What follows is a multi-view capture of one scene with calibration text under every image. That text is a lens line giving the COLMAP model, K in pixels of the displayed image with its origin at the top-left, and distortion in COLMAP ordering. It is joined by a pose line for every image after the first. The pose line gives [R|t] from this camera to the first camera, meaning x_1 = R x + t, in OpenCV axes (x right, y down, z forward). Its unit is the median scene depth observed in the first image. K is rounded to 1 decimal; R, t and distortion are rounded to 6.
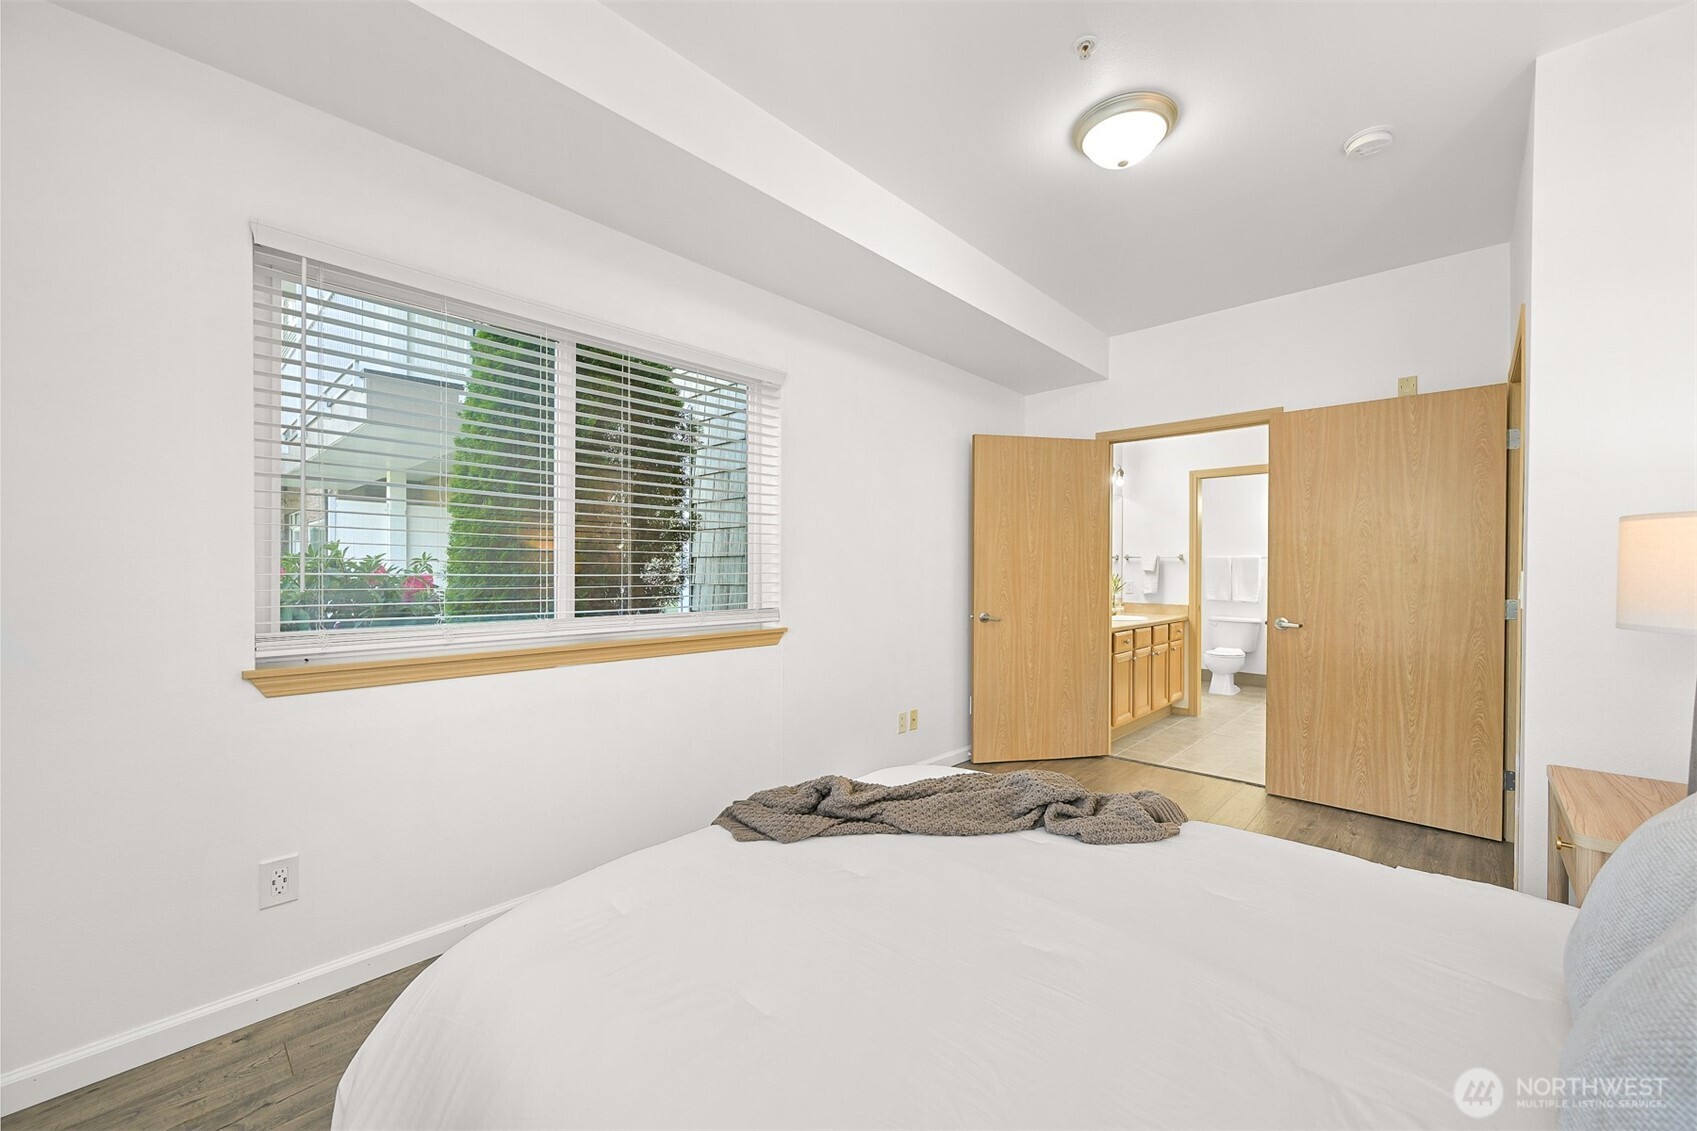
lens RADIAL K [[695.7, 0, 844.4], [0, 695.7, 576.9], [0, 0, 1]] dist [-0.000079, -0.000044]
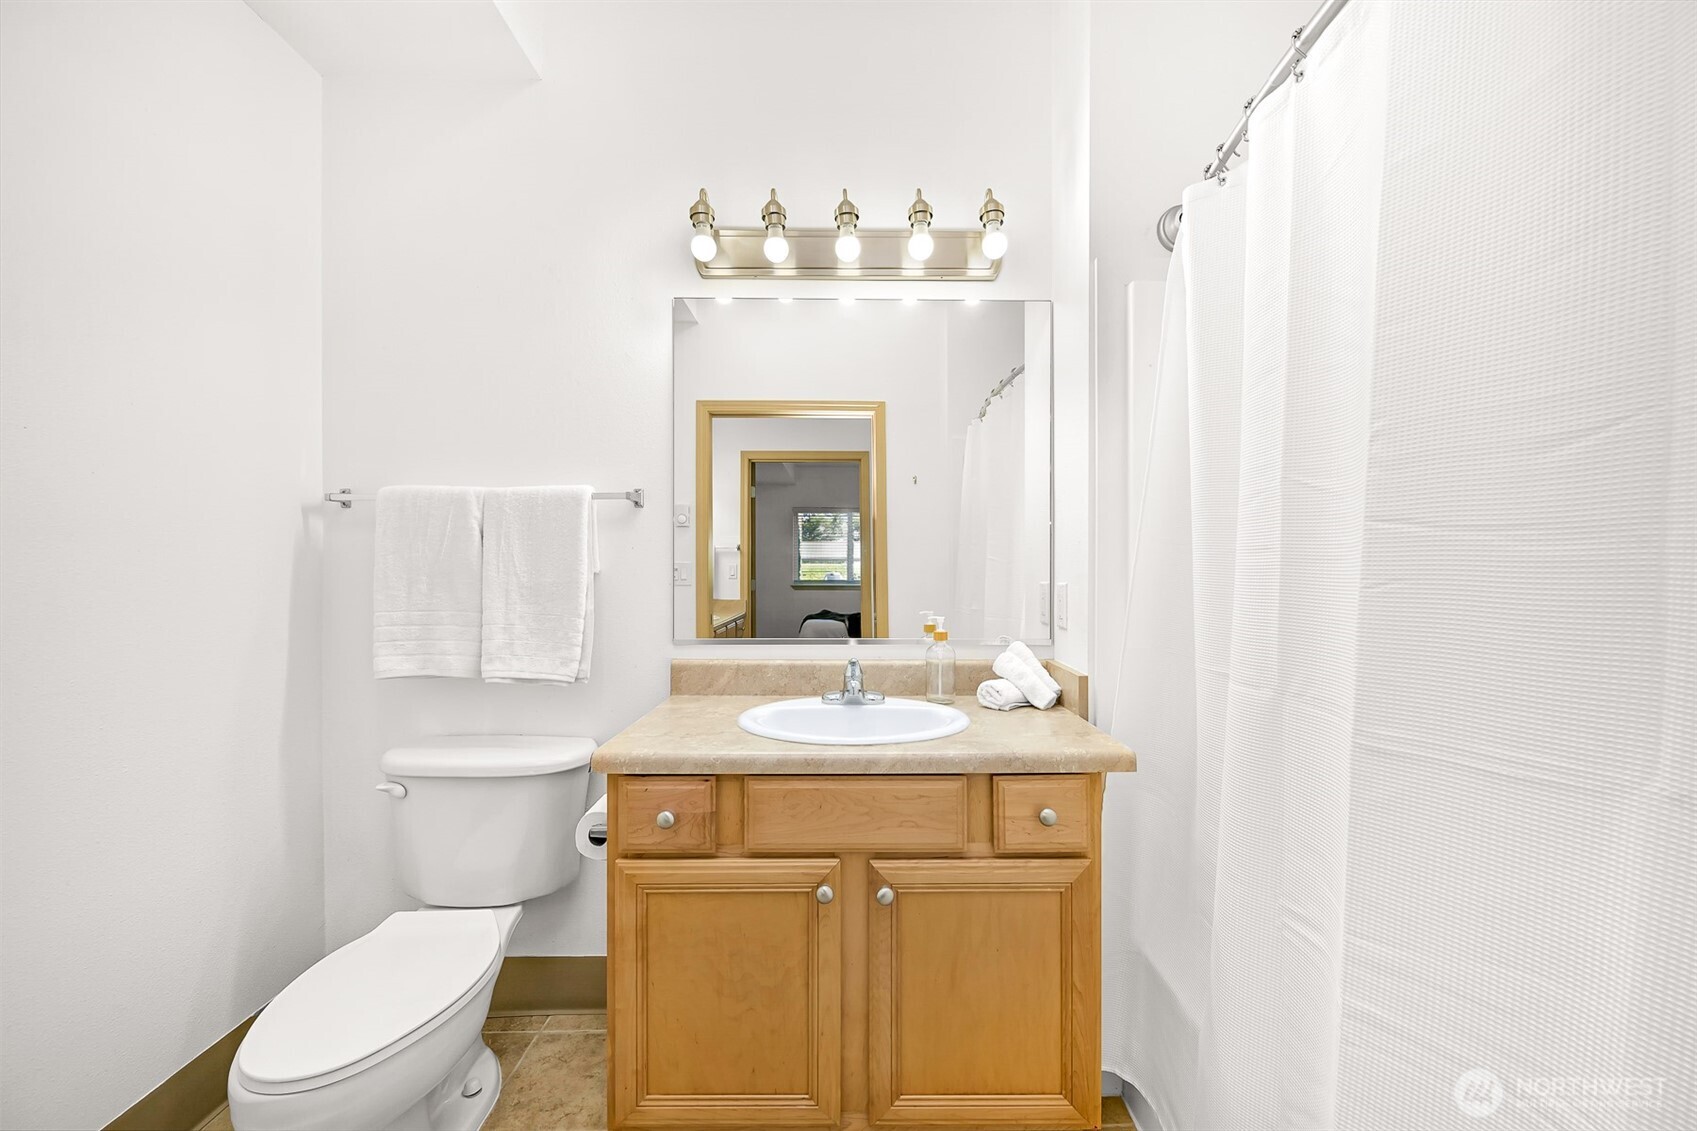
lens RADIAL K [[695.7, 0, 844.4], [0, 695.7, 576.9], [0, 0, 1]] dist [-0.000079, -0.000044]
pose [[0.731167, -0.014955, 0.682035, 0.581599], [0.008846, 0.999883, 0.012441, -0.001061], [-0.682141, -0.003063, 0.731214, 0.890699]]
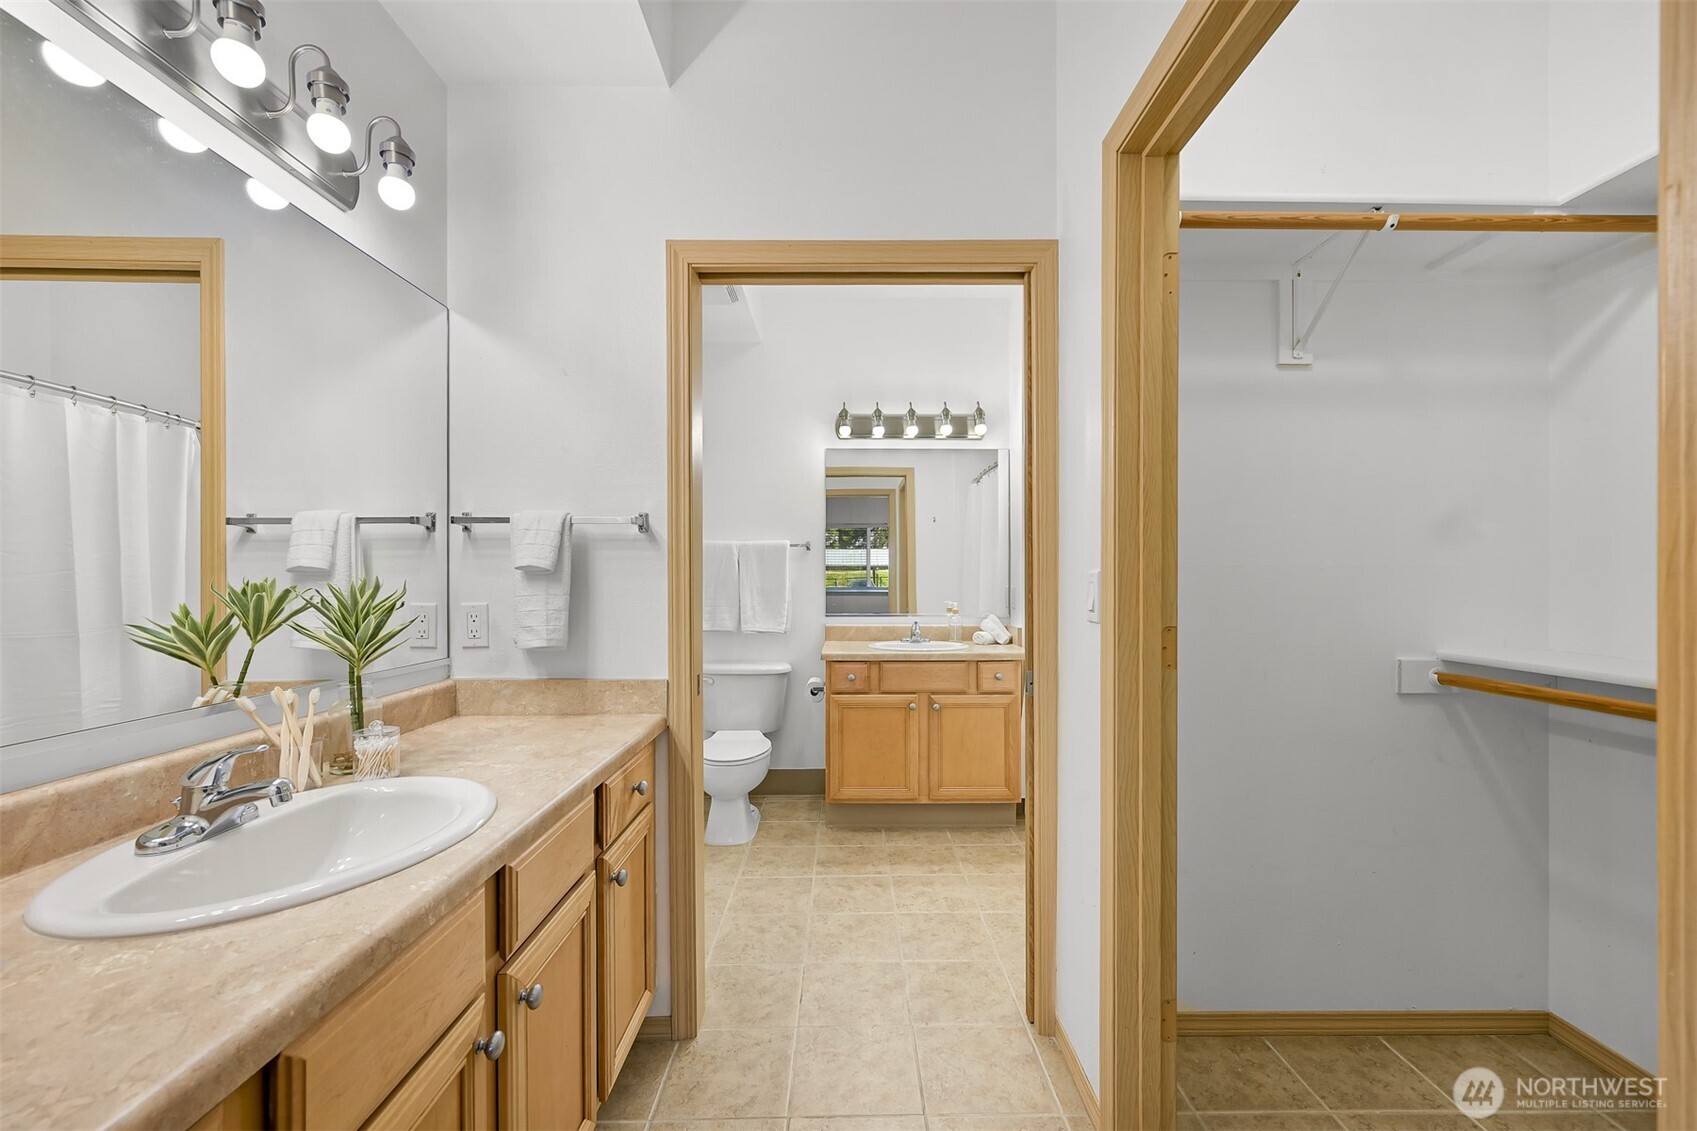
lens RADIAL K [[669.7, 0, 853.1], [0, 669.7, 575.6], [0, 0, 1]] dist [0.000307, 0.000071]
pose [[0.730893, -0.006090, 0.682465, 0.343686], [0.008933, 0.999960, -0.000644, -0.004759], [-0.682434, 0.006568, 0.730918, 0.708321]]
